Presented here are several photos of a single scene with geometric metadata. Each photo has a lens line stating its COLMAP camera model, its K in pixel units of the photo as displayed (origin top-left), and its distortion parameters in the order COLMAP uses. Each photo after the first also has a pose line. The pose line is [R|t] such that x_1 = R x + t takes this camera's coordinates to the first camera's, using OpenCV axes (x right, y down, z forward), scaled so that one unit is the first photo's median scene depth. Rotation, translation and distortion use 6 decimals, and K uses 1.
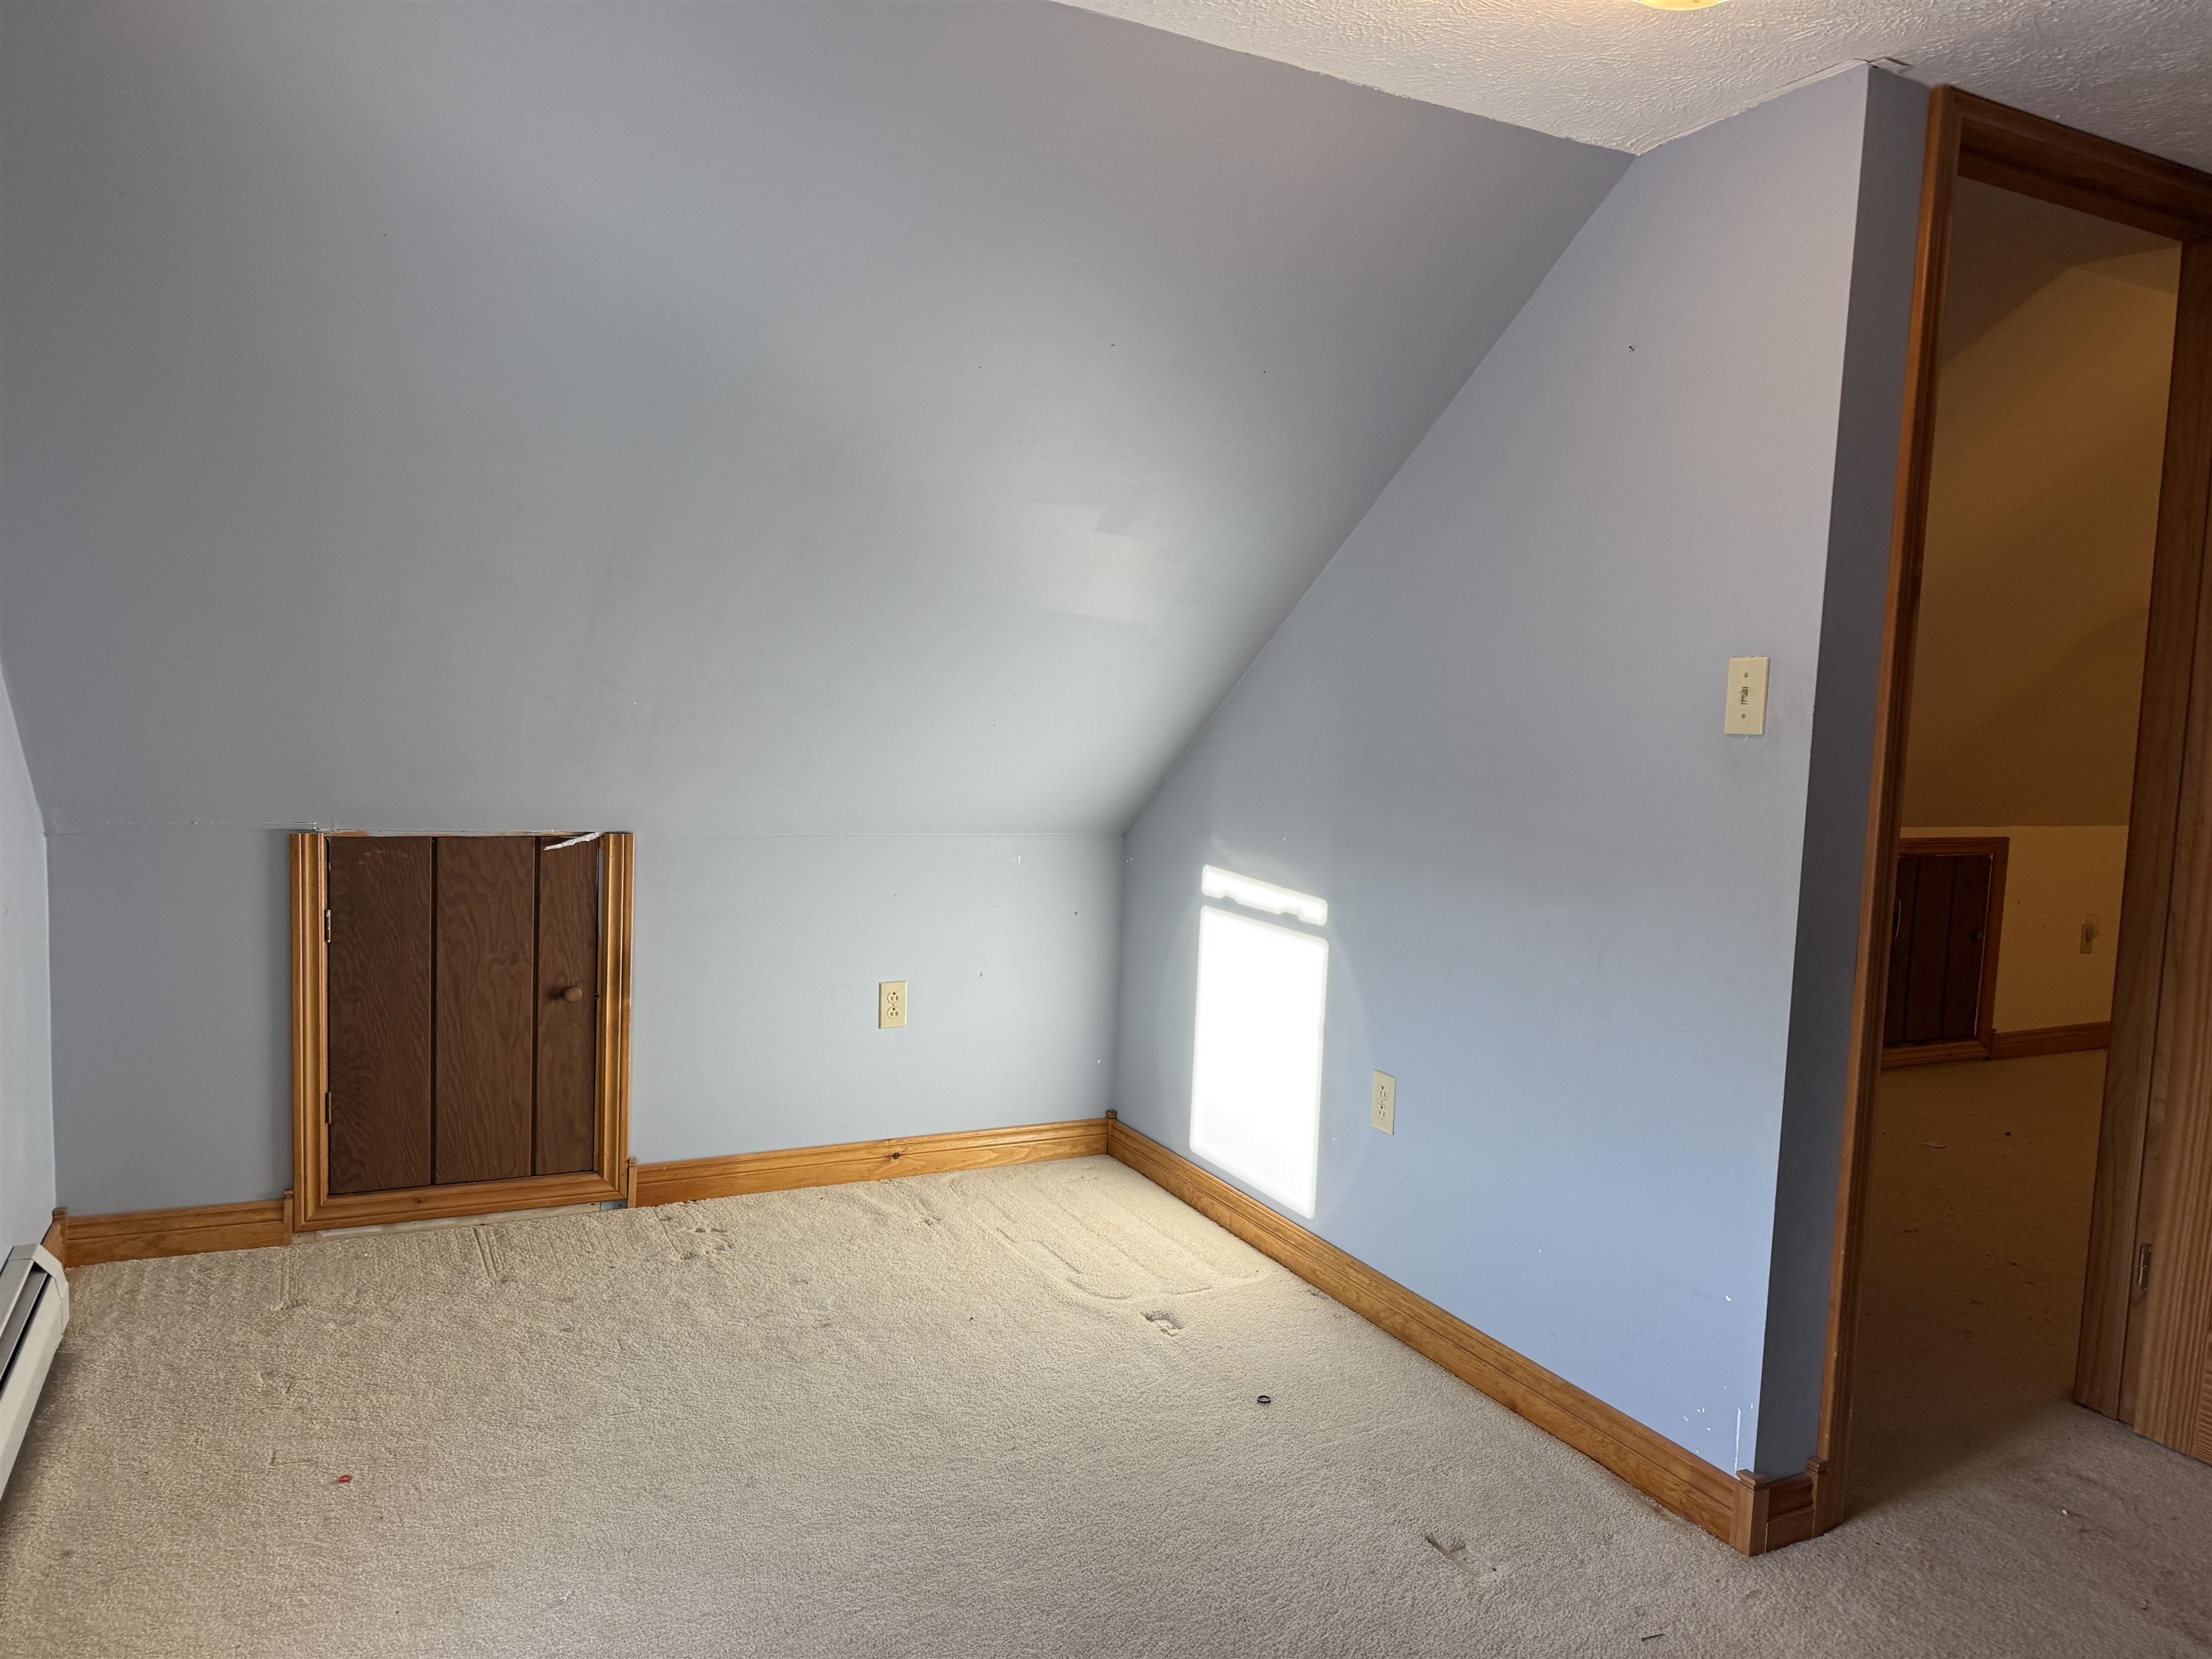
lens RADIAL K [[1560.1, 0, 1104.6], [0, 1560.1, 822.0], [0, 0, 1]] dist [0.048581, -0.044471]
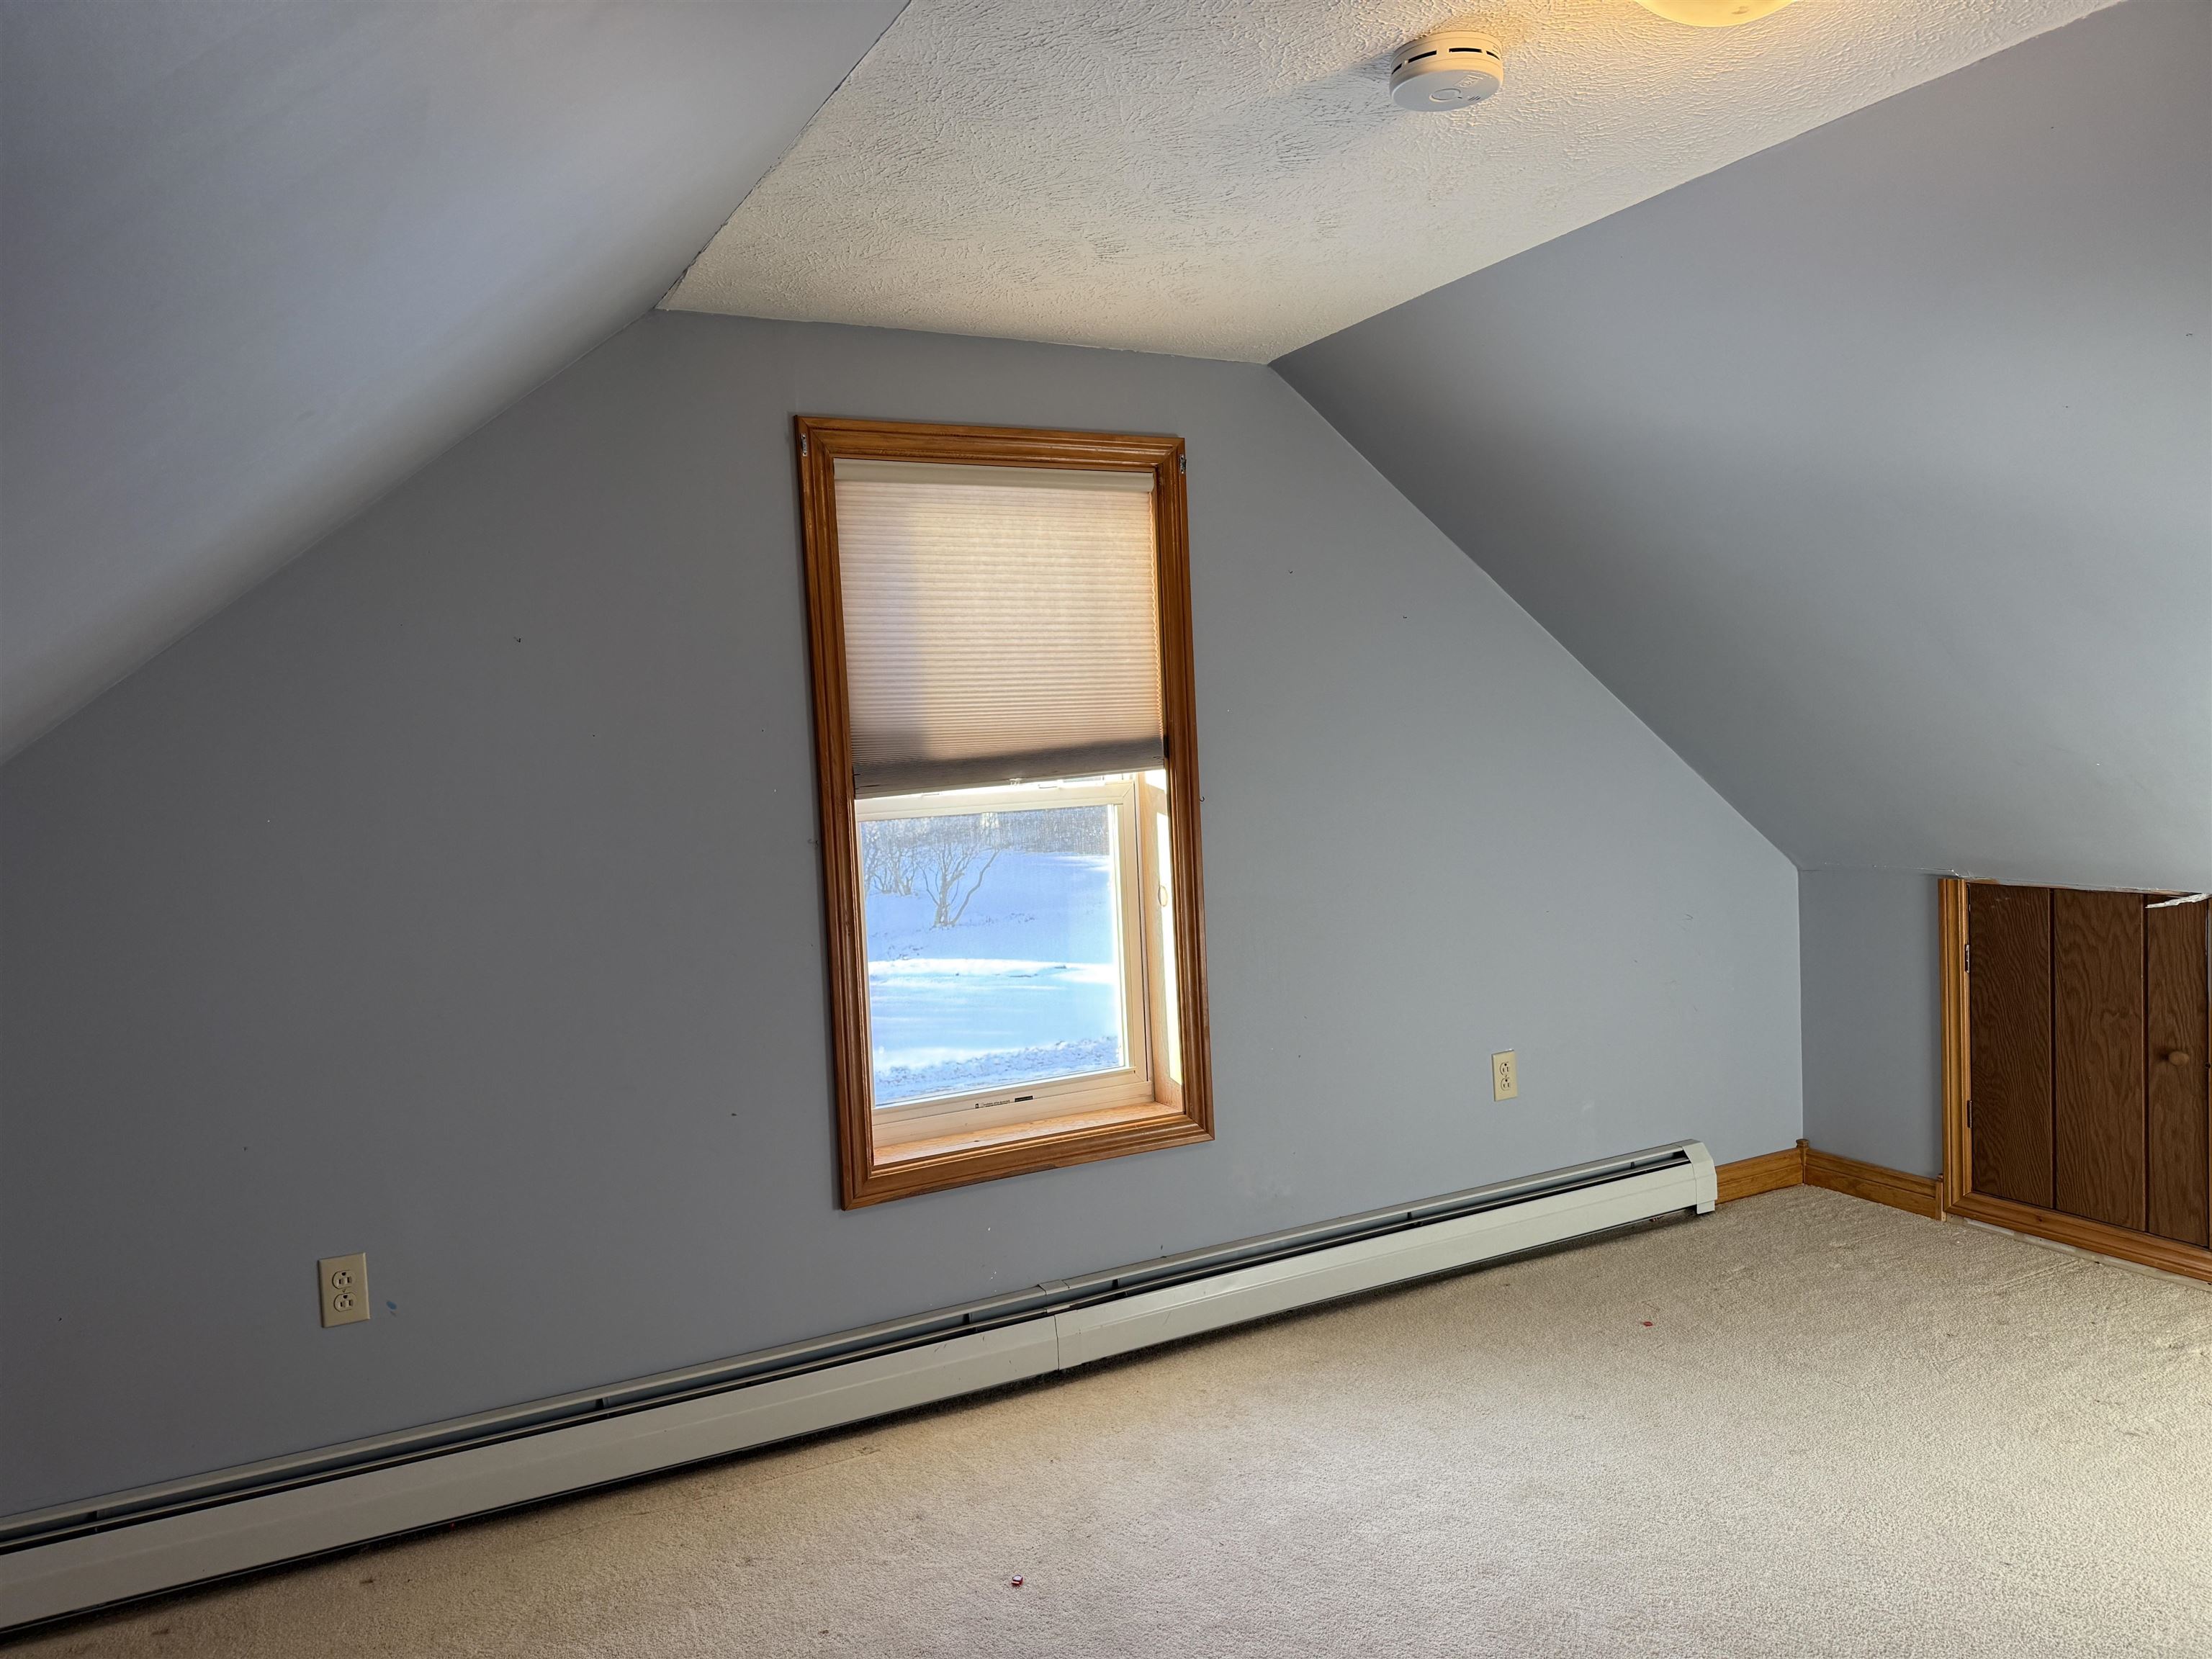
lens RADIAL K [[1560.1, 0, 1104.9], [0, 1560.1, 836.3], [0, 0, 1]] dist [0.048581, -0.044471]
pose [[0.029740, 0.021107, -0.999335, 0.641804], [-0.029838, 0.999350, 0.020219, -0.028934], [0.999112, 0.029216, 0.030350, 0.310290]]
